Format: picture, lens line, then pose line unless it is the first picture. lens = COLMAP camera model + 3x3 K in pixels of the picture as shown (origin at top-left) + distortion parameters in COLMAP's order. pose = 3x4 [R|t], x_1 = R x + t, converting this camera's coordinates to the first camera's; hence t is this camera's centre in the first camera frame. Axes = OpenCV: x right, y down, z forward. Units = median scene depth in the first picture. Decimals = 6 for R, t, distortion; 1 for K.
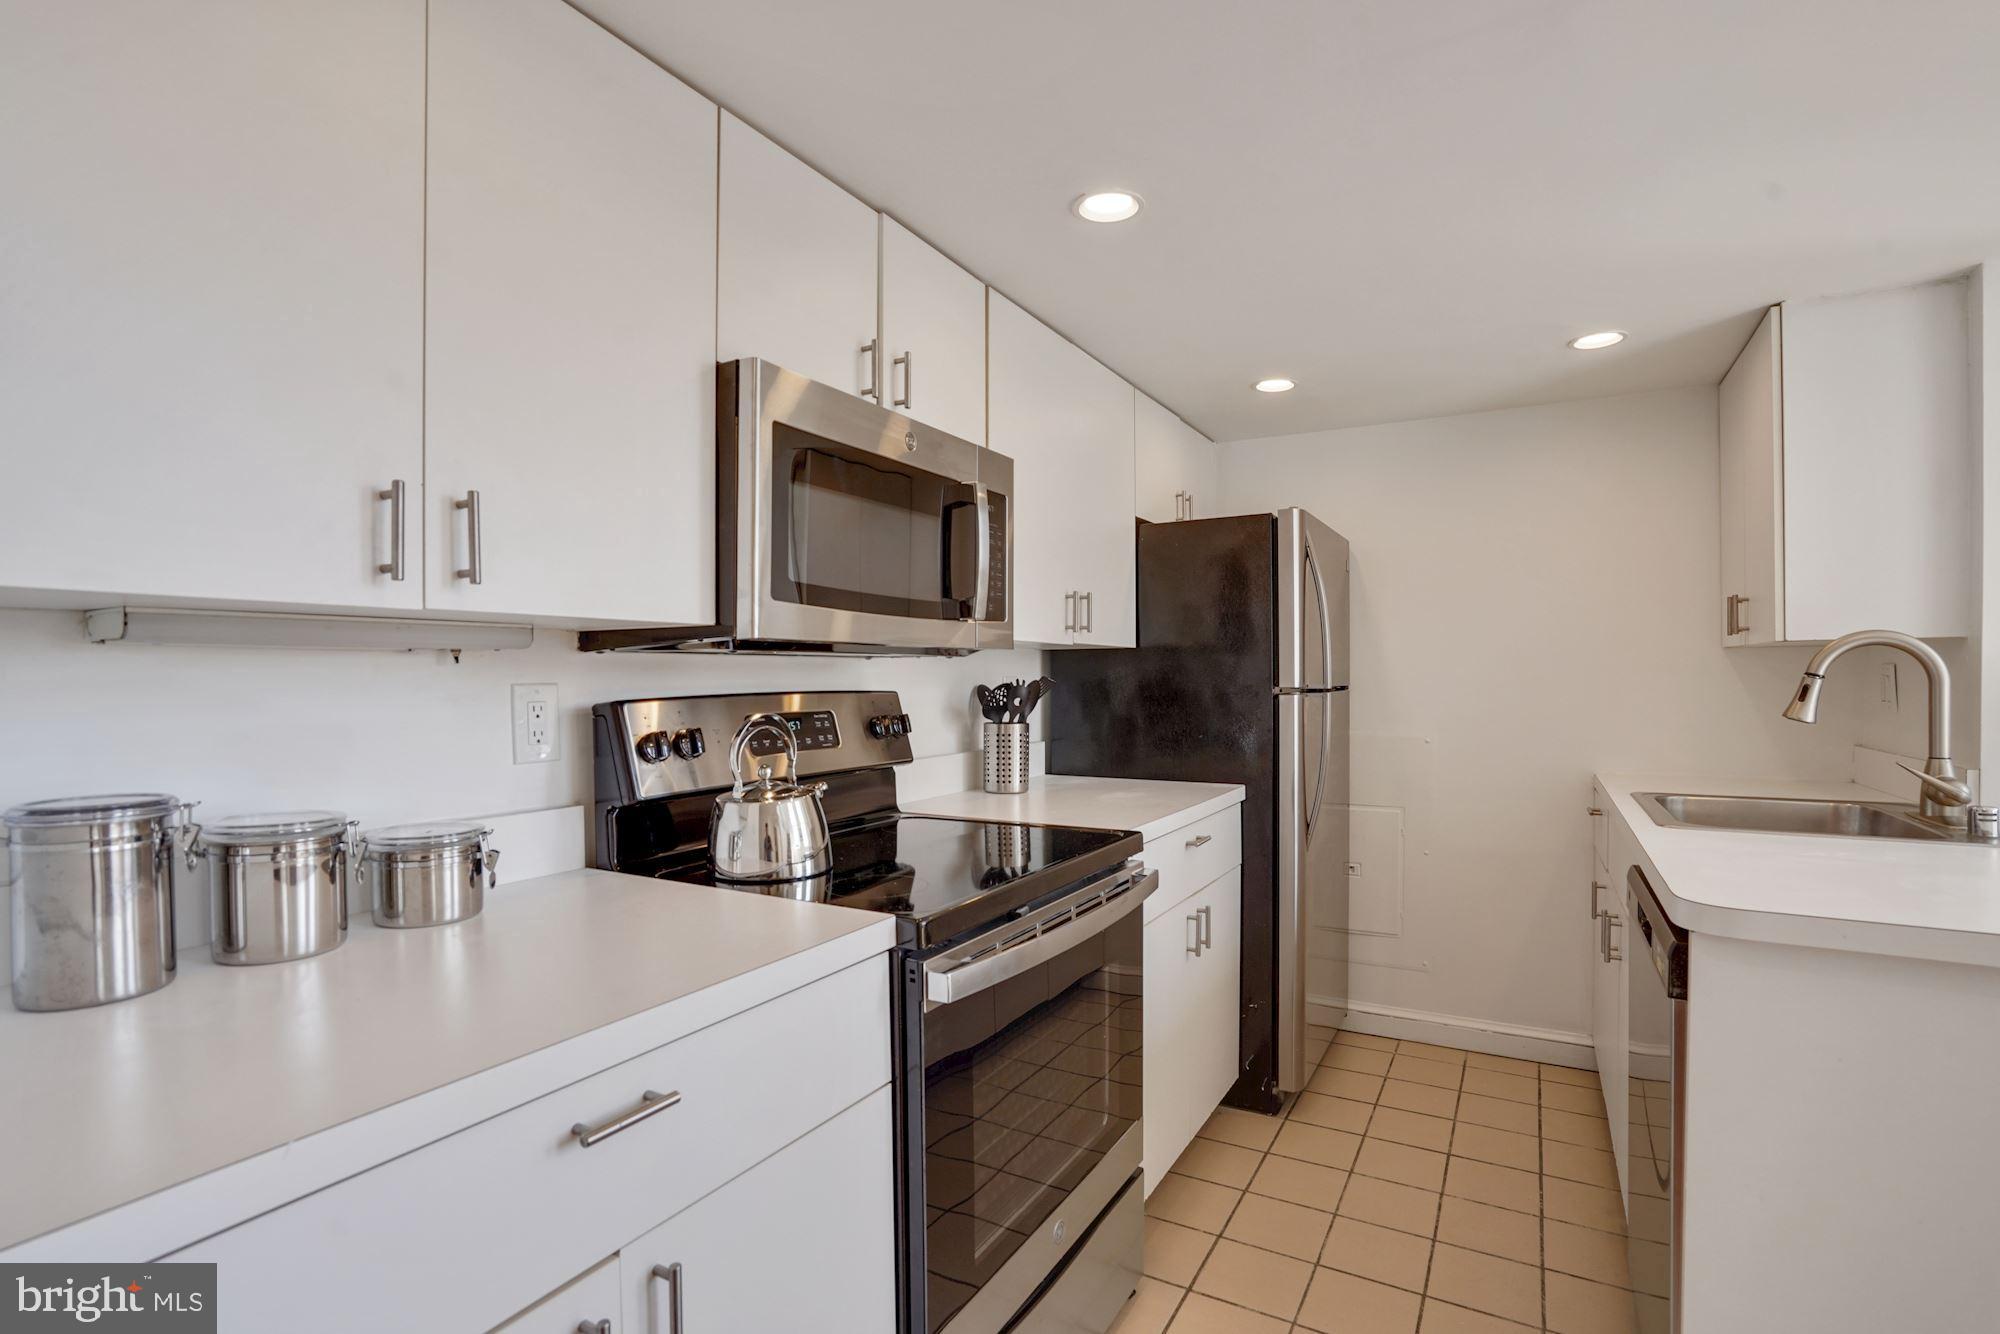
lens RADIAL K [[942.9, 0, 1002.4], [0, 942.9, 684.7], [0, 0, 1]] dist [-0.046919, 0.024330]
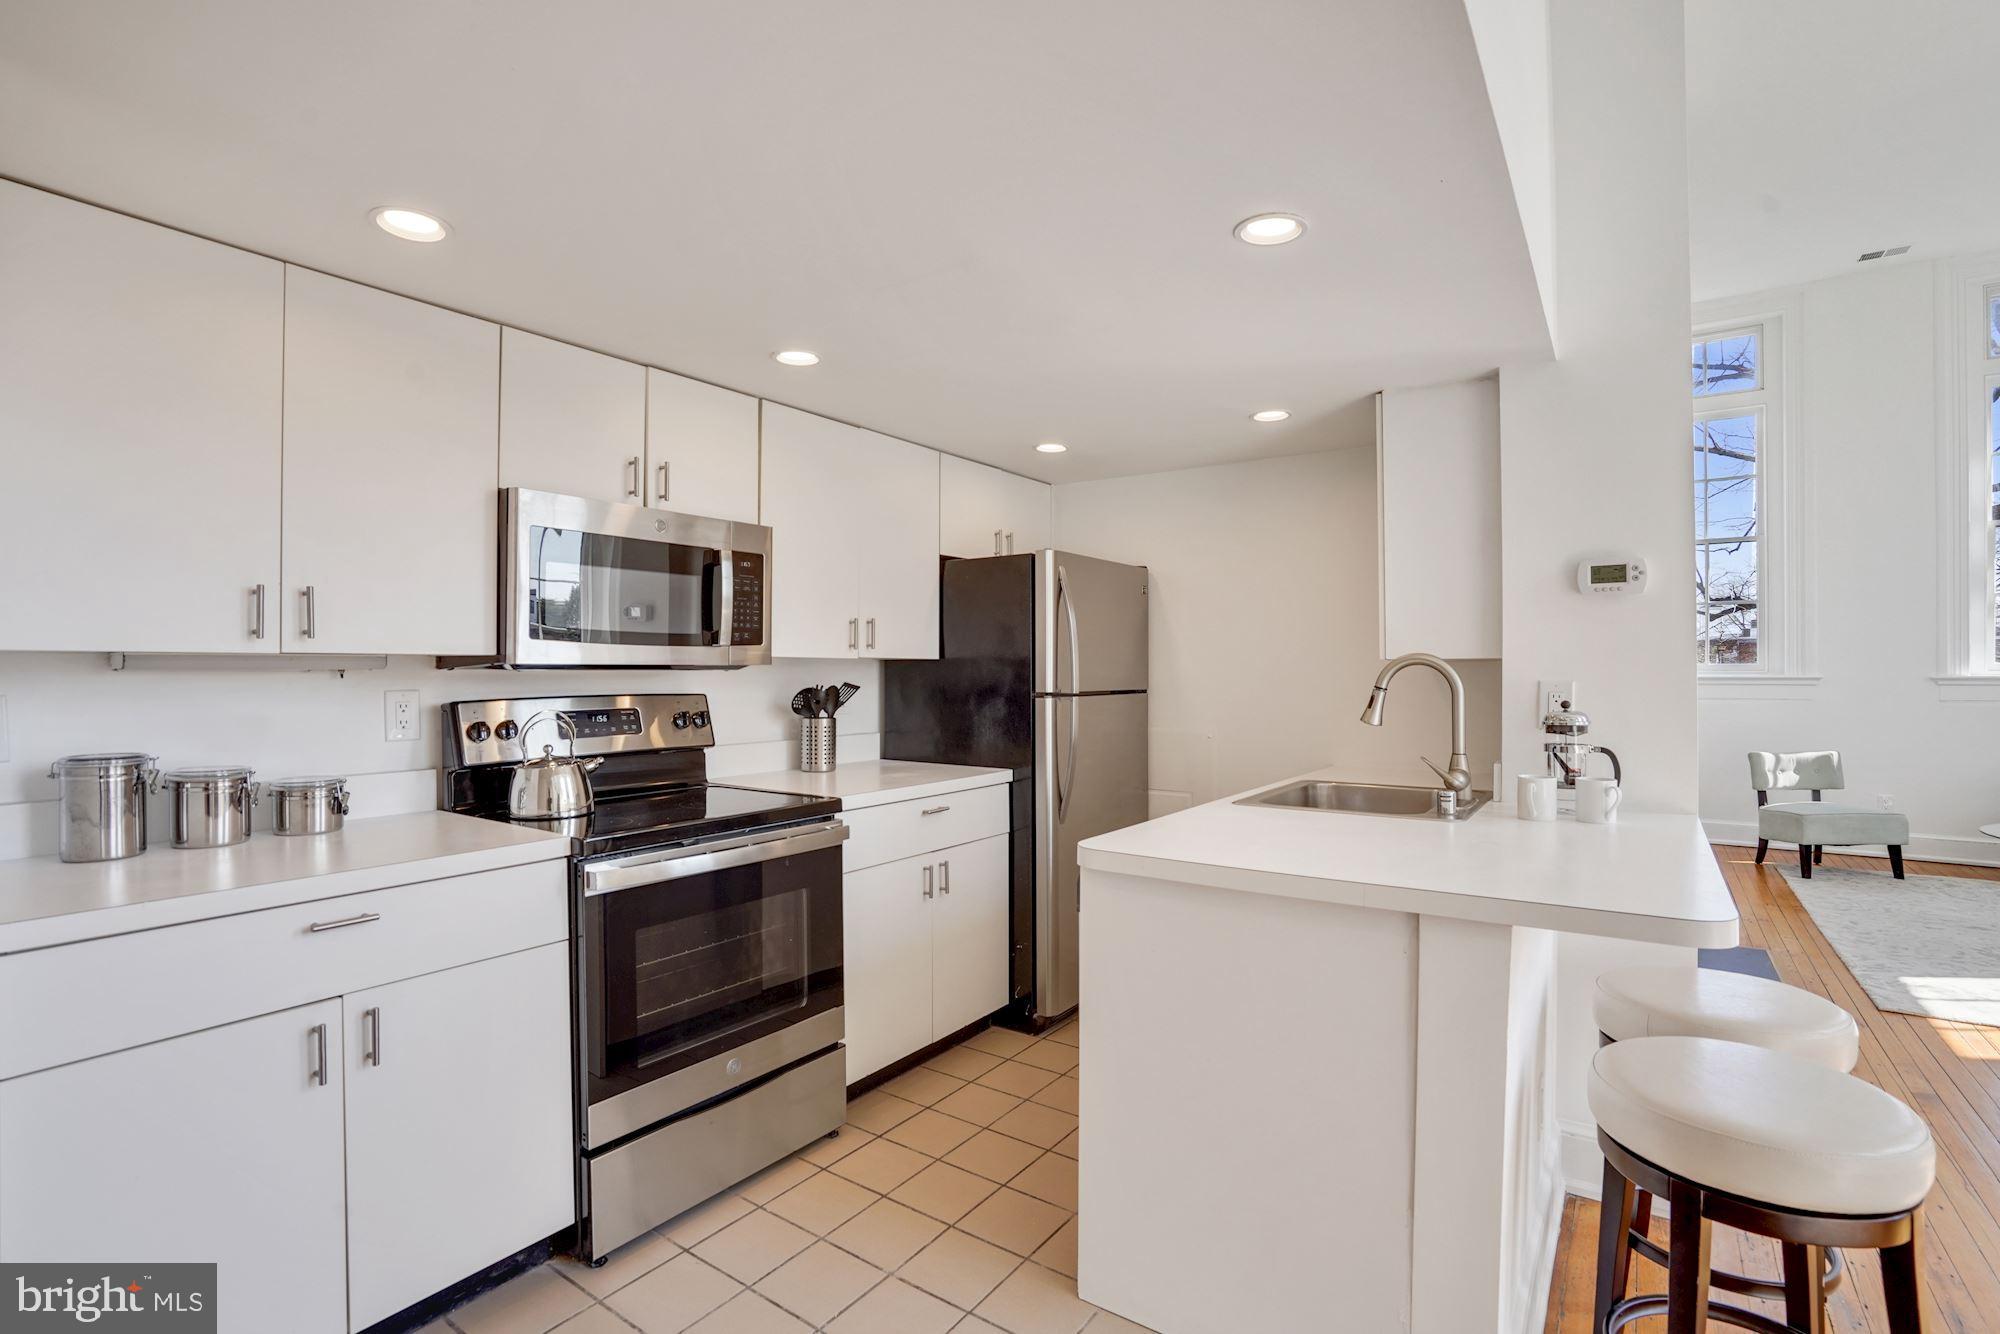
lens RADIAL K [[930.4, 0, 996.6], [0, 930.4, 668.4], [0, 0, 1]] dist [-0.044691, 0.024066]
pose [[0.995021, 0.005221, -0.099527, 0.624091], [-0.006223, 0.999933, -0.009768, -0.028048], [0.099470, 0.010338, 0.994987, -0.416709]]
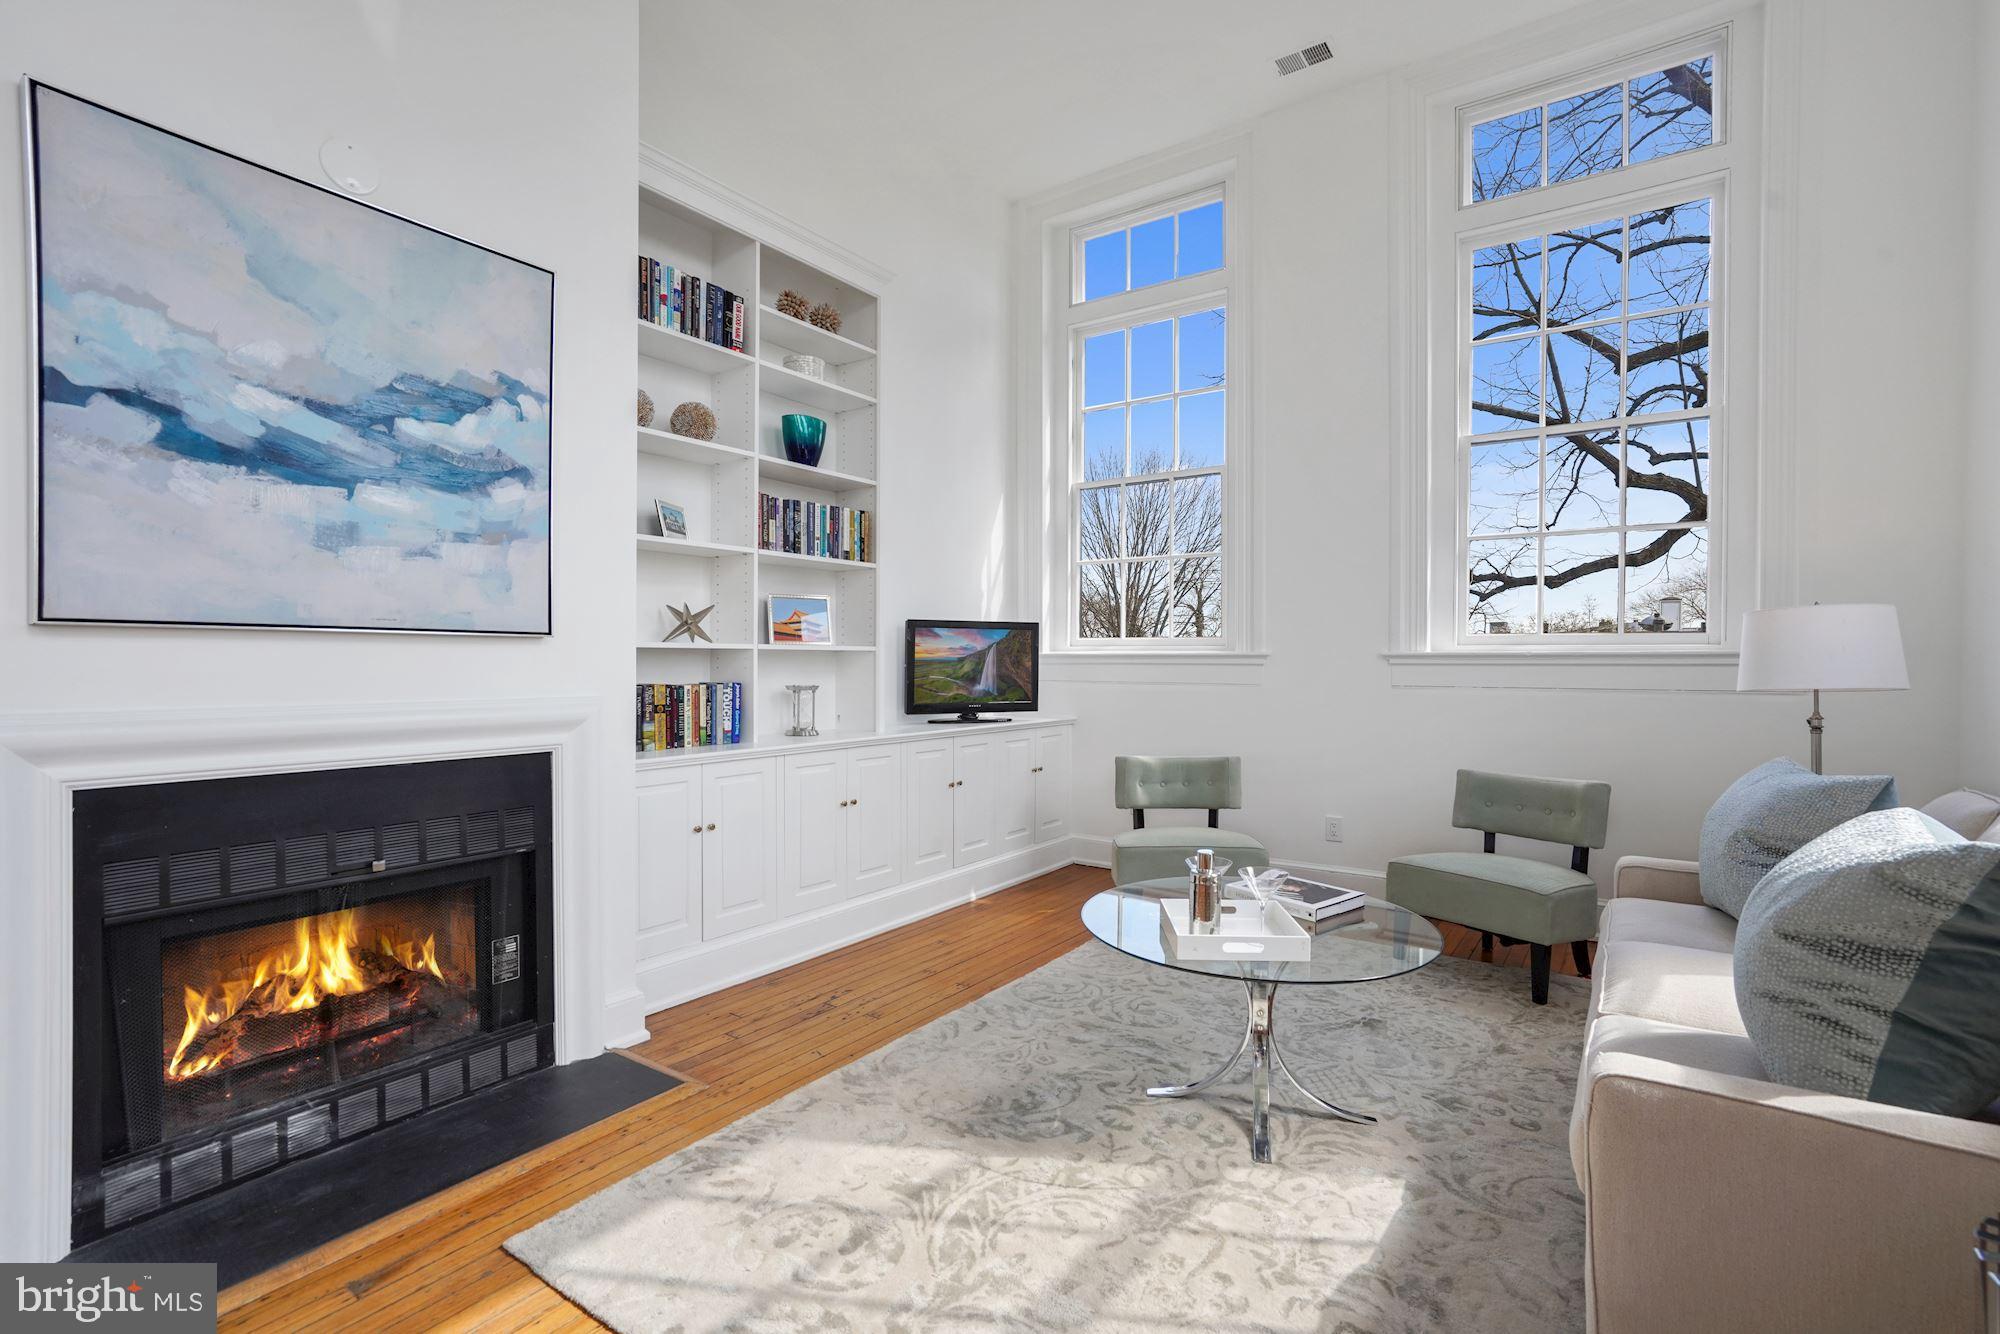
lens RADIAL K [[930.4, 0, 996.6], [0, 930.4, 668.4], [0, 0, 1]] dist [-0.044691, 0.024066]
pose [[0.995413, 0.010909, -0.095043, 3.443492], [-0.010581, 0.999936, 0.003950, -0.004227], [0.095080, -0.002927, 0.995465, 0.898040]]
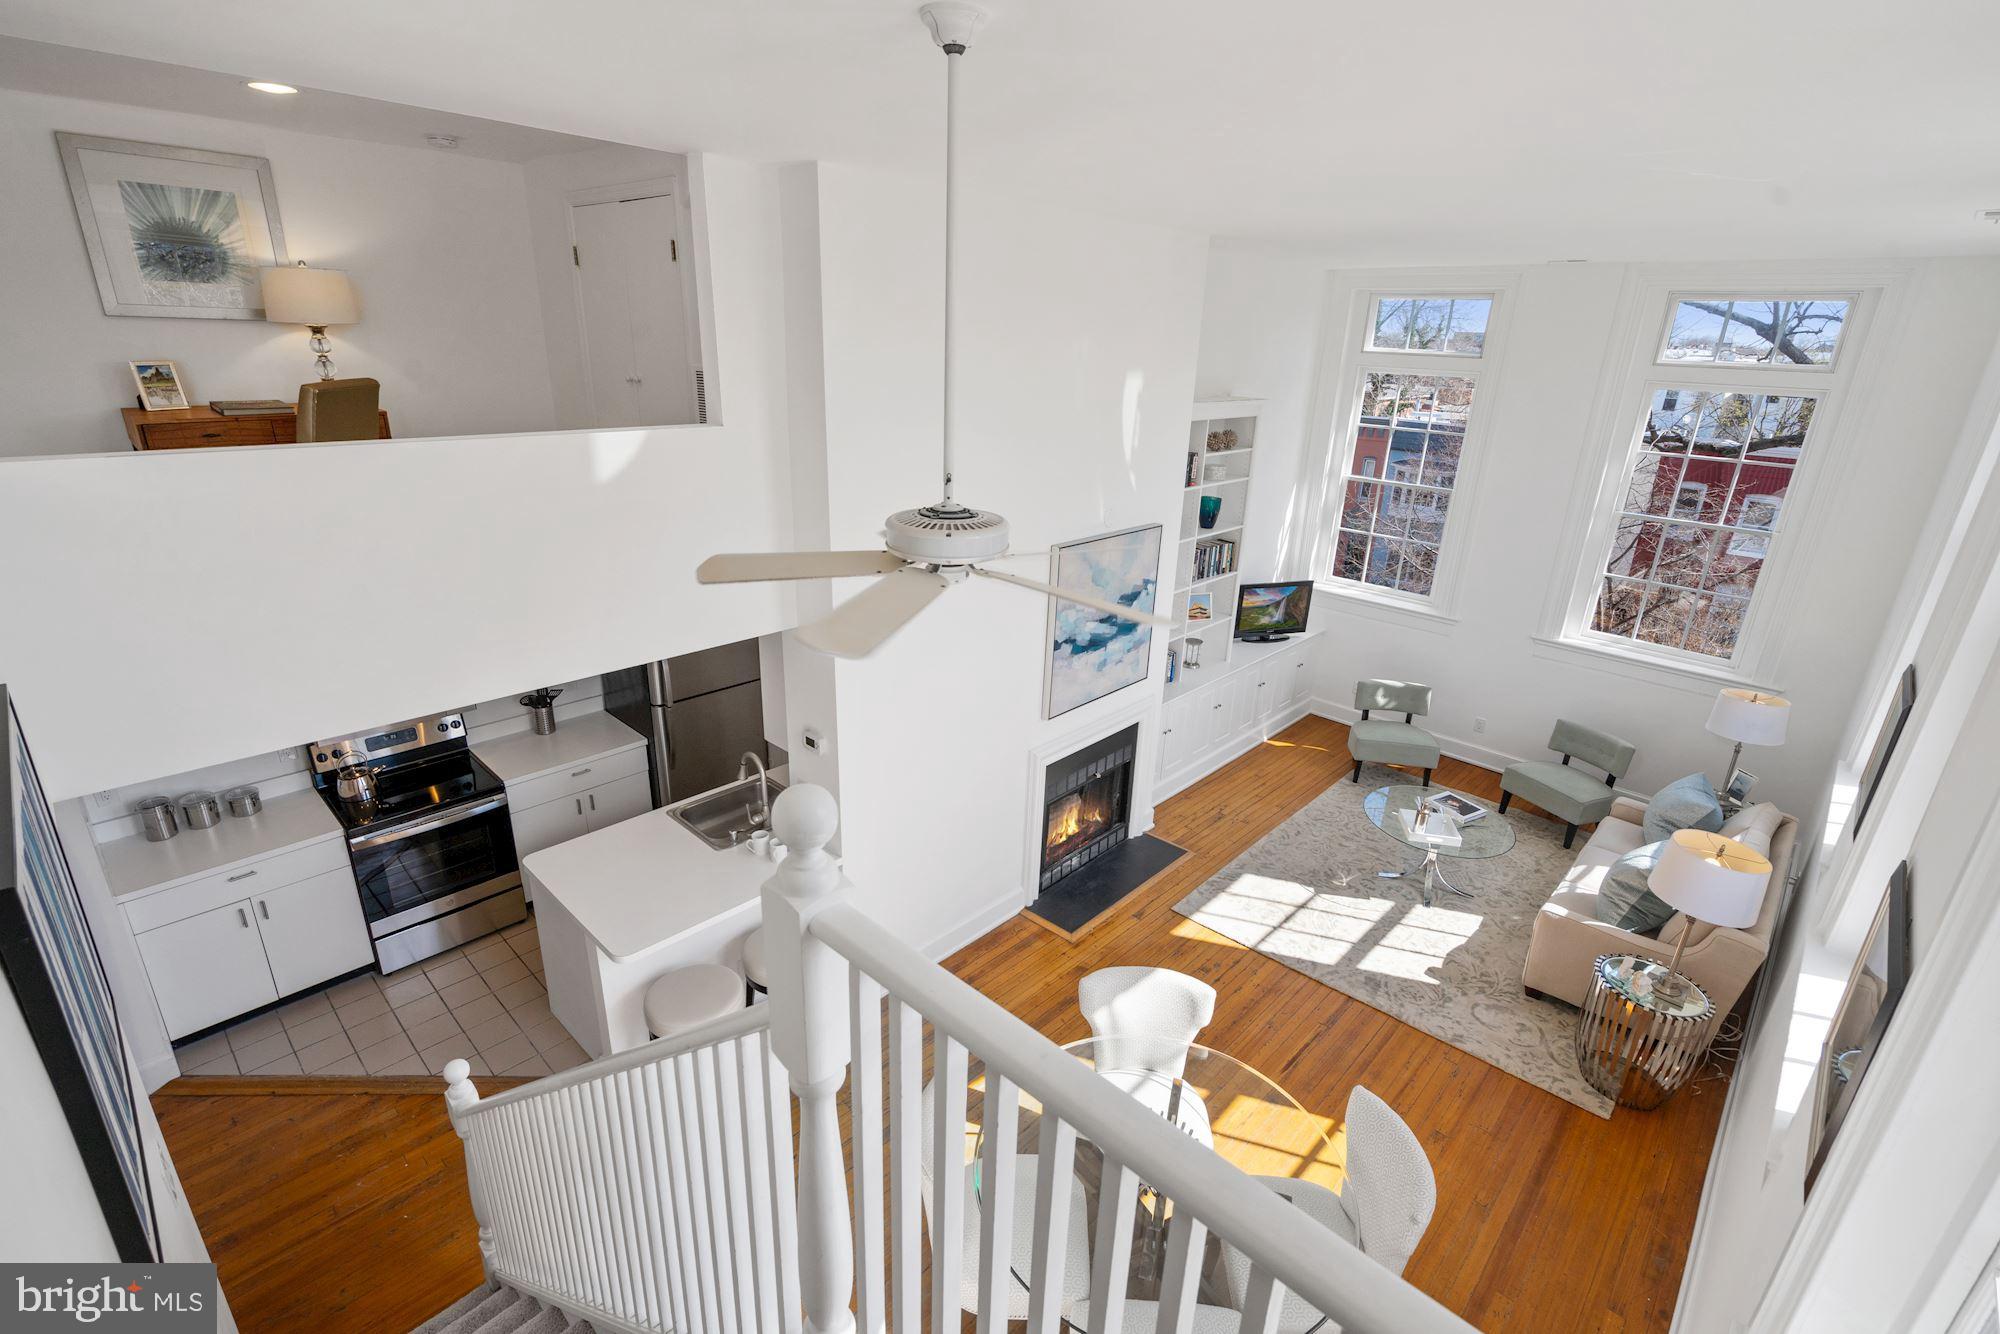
lens RADIAL K [[926.8, 0, 1000.0], [0, 926.8, 667.0], [0, 0, 1]] dist [0.004886, 0.000903]
pose [[0.971647, 0.118294, -0.204715, 2.640578], [-0.043396, 0.940357, 0.337410, -1.469632], [0.232419, -0.318960, 0.918829, -1.394533]]
